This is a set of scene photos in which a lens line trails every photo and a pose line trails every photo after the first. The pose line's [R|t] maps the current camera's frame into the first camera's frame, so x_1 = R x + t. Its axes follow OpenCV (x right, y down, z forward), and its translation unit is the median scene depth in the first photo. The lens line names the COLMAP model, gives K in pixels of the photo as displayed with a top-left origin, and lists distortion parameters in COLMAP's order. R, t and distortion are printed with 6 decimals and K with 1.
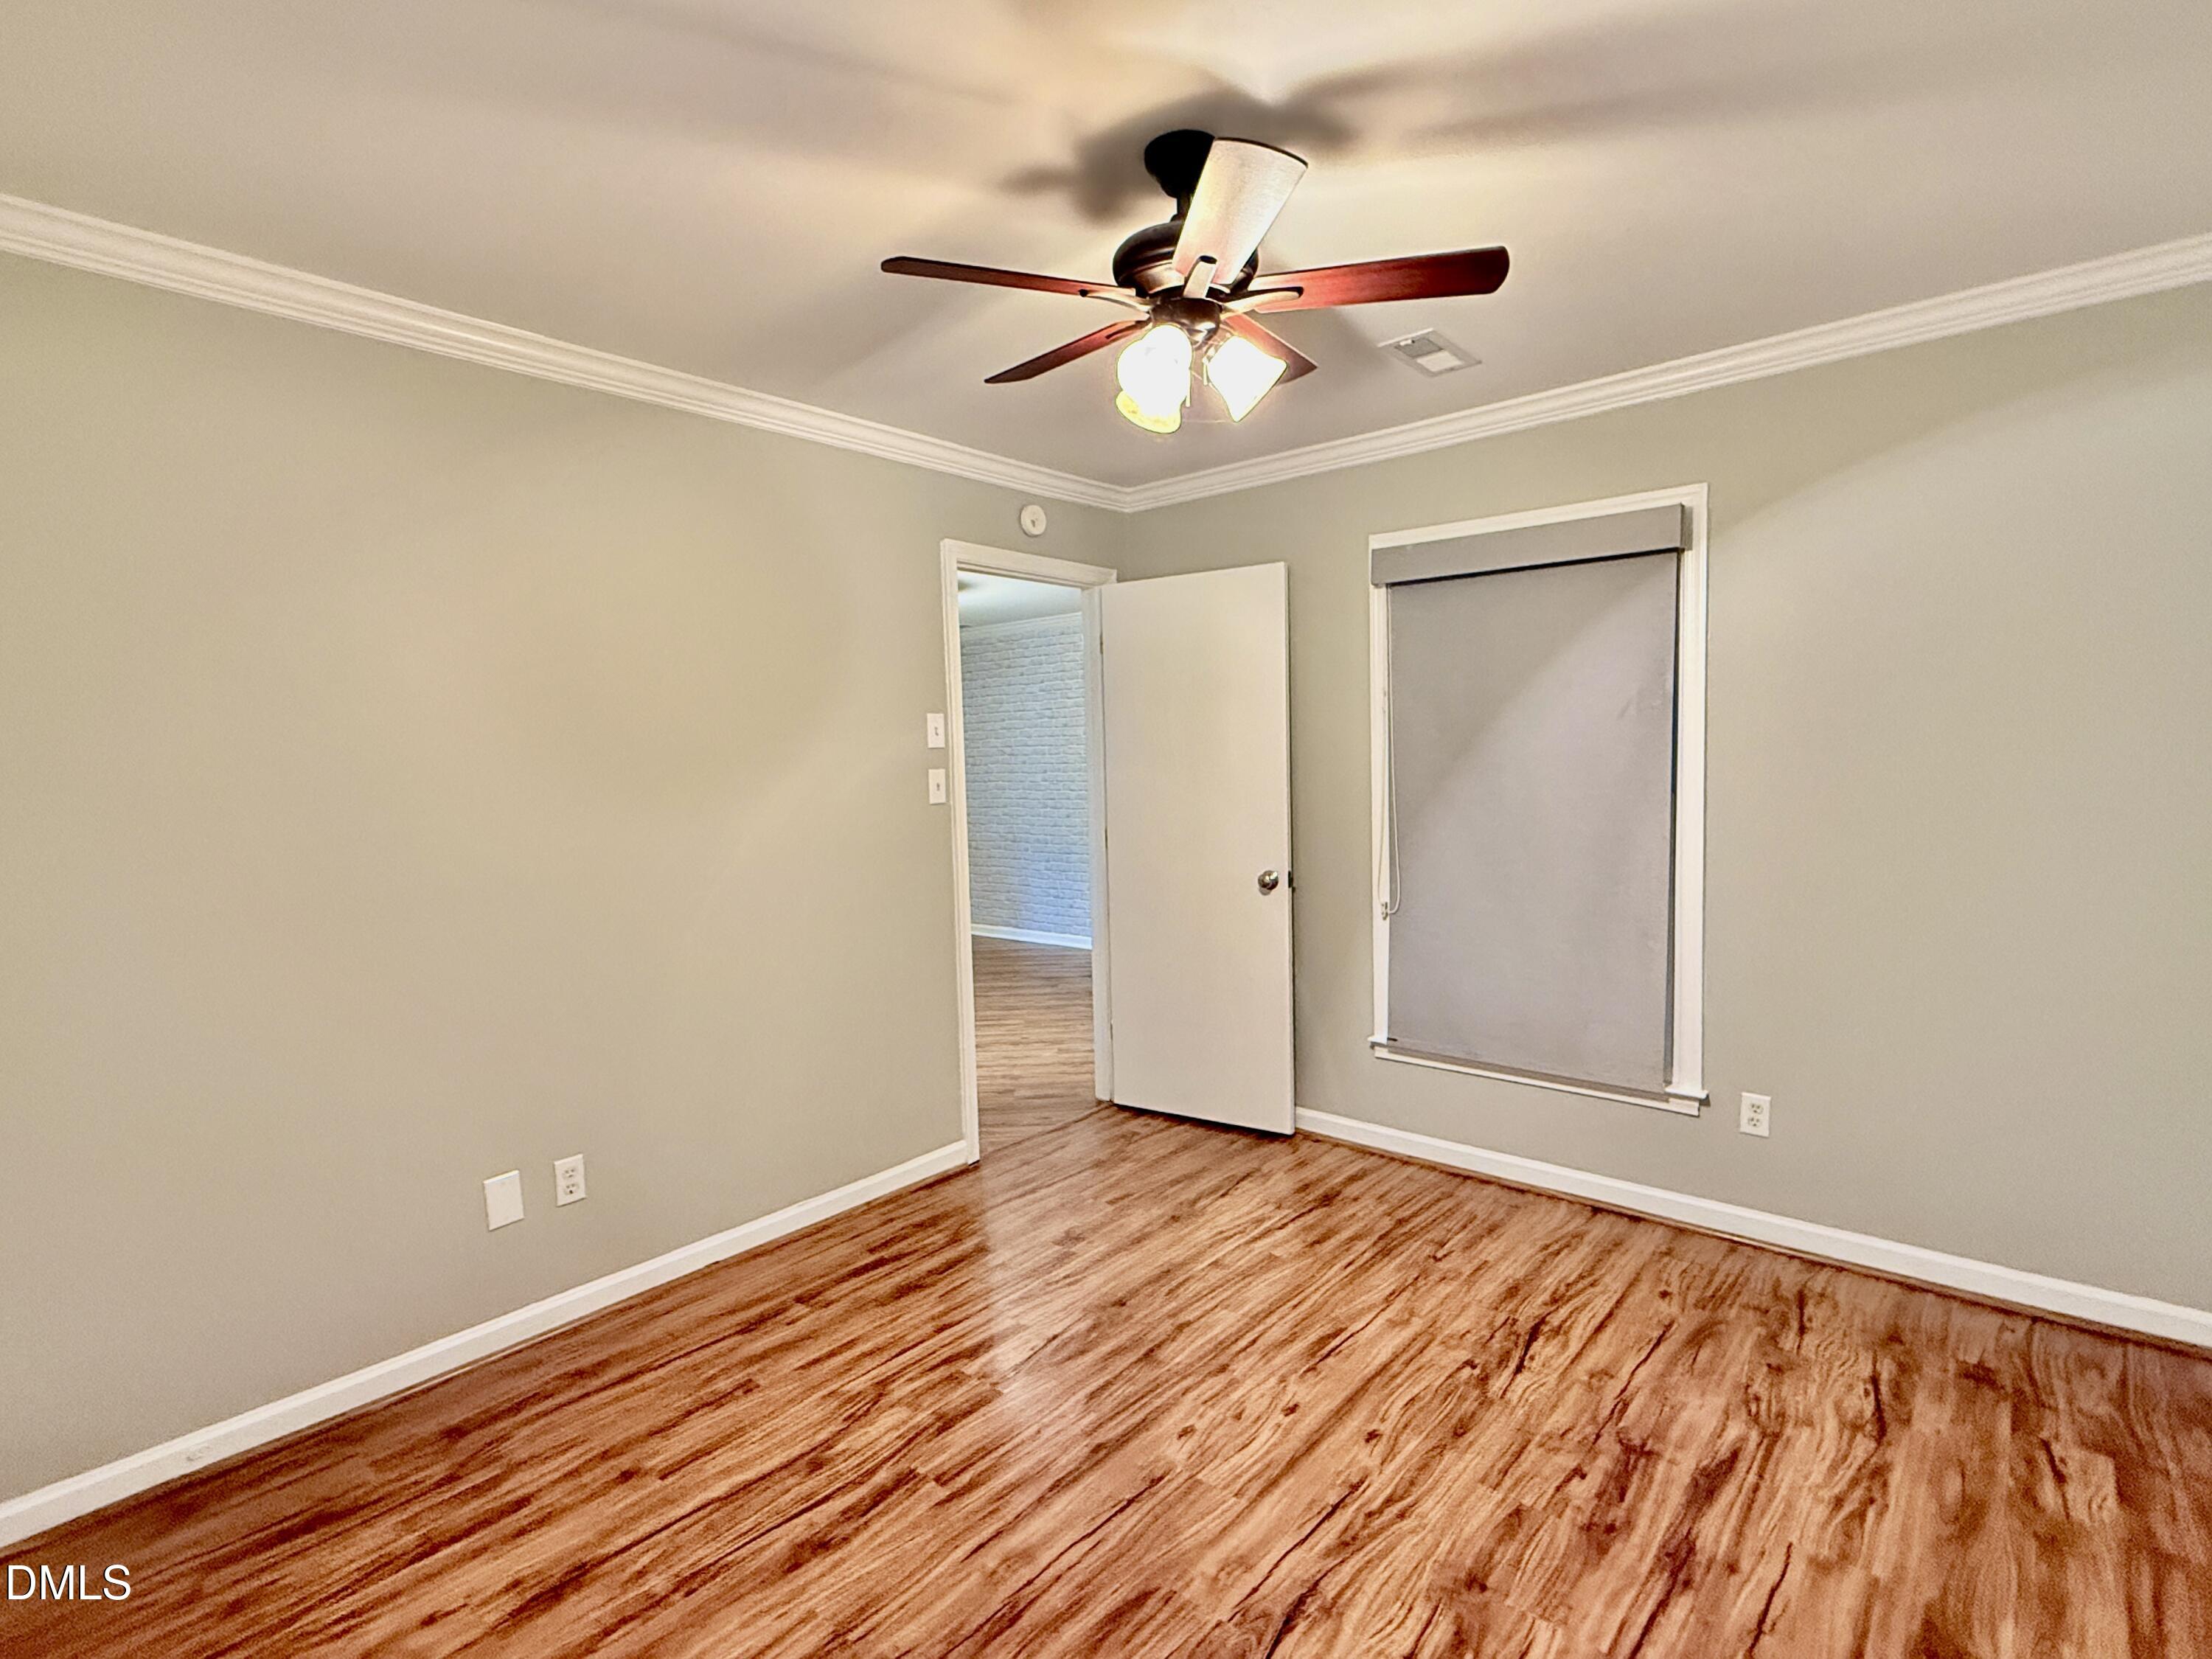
lens RADIAL K [[1074.6, 0, 1100.4], [0, 1074.6, 838.5], [0, 0, 1]] dist [0.000103, -0.000778]
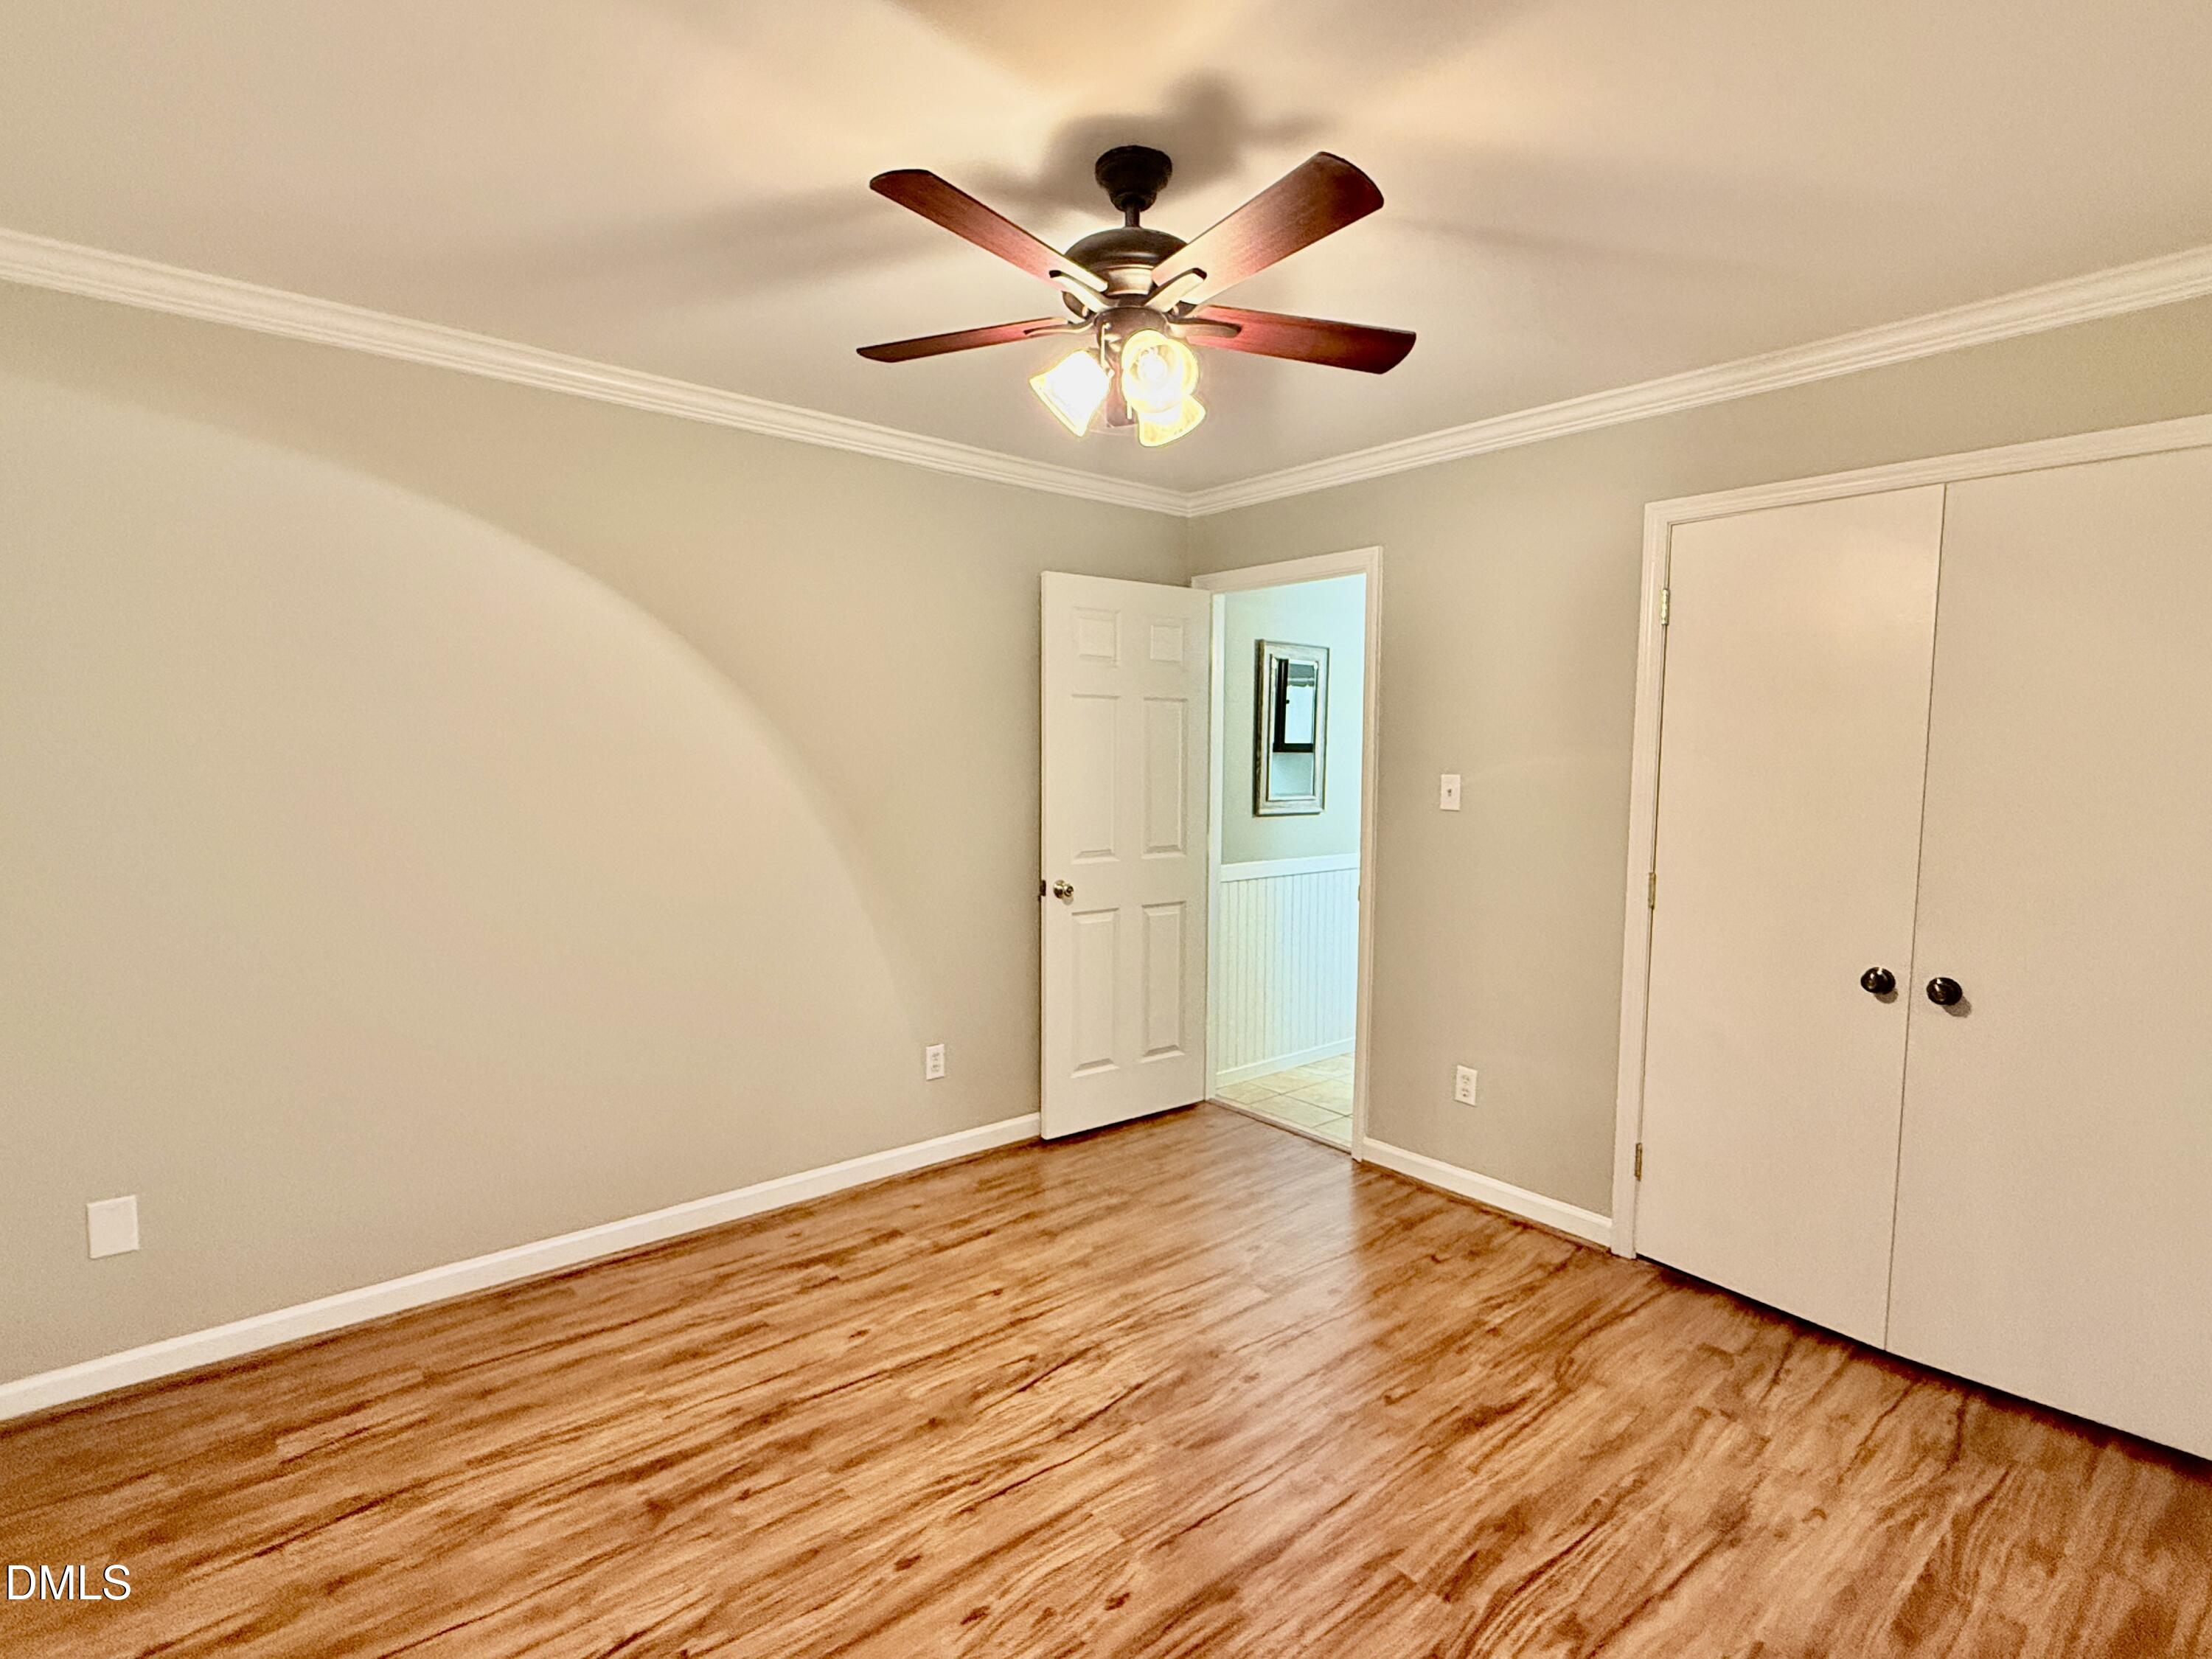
lens RADIAL K [[1074.6, 0, 1101.8], [0, 1074.6, 835.2], [0, 0, 1]] dist [0.000103, -0.000778]
pose [[-0.987898, 0.002857, 0.155078, -0.038971], [0.026656, 0.988083, 0.151599, -0.159461], [-0.152797, 0.153898, -0.976201, 1.841603]]
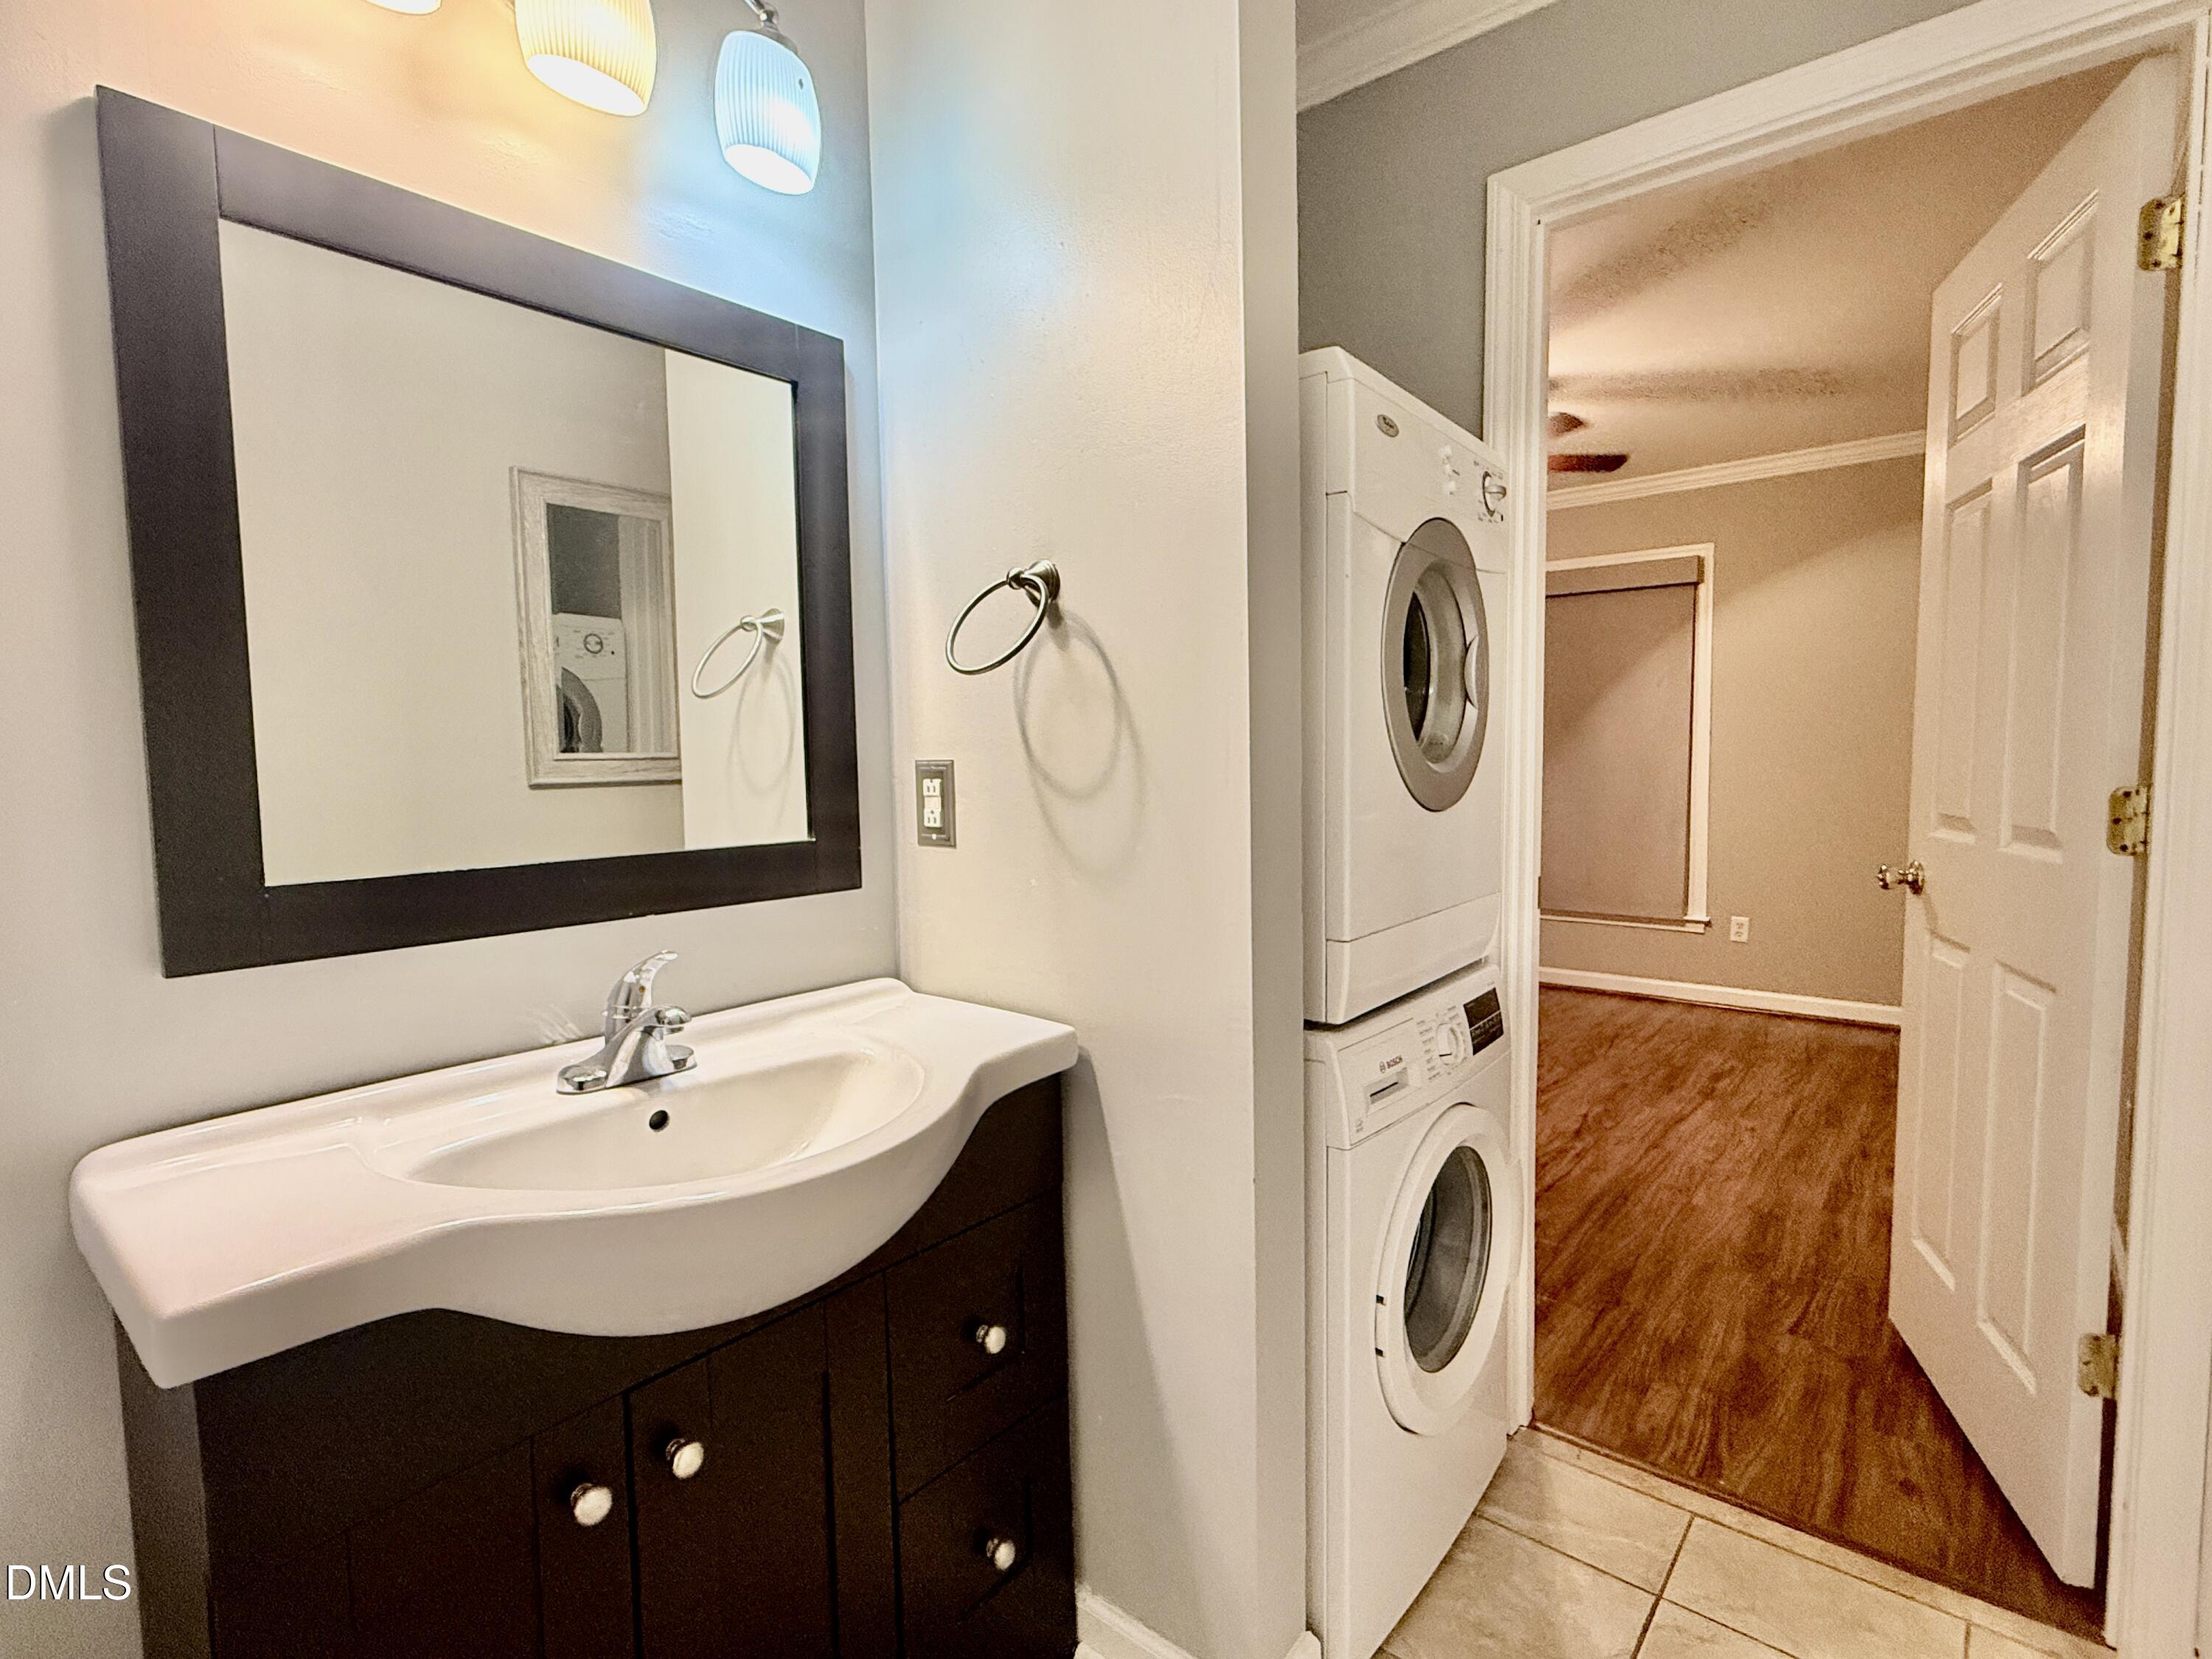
lens RADIAL K [[1074.6, 0, 1113.7], [0, 1074.6, 838.5], [0, 0, 1]] dist [0.000103, -0.000778]
pose [[0.999279, 0.009933, 0.036645, -0.580004], [-0.009872, 0.999950, -0.001850, 0.188974], [-0.036662, 0.001487, 0.999327, -0.862850]]
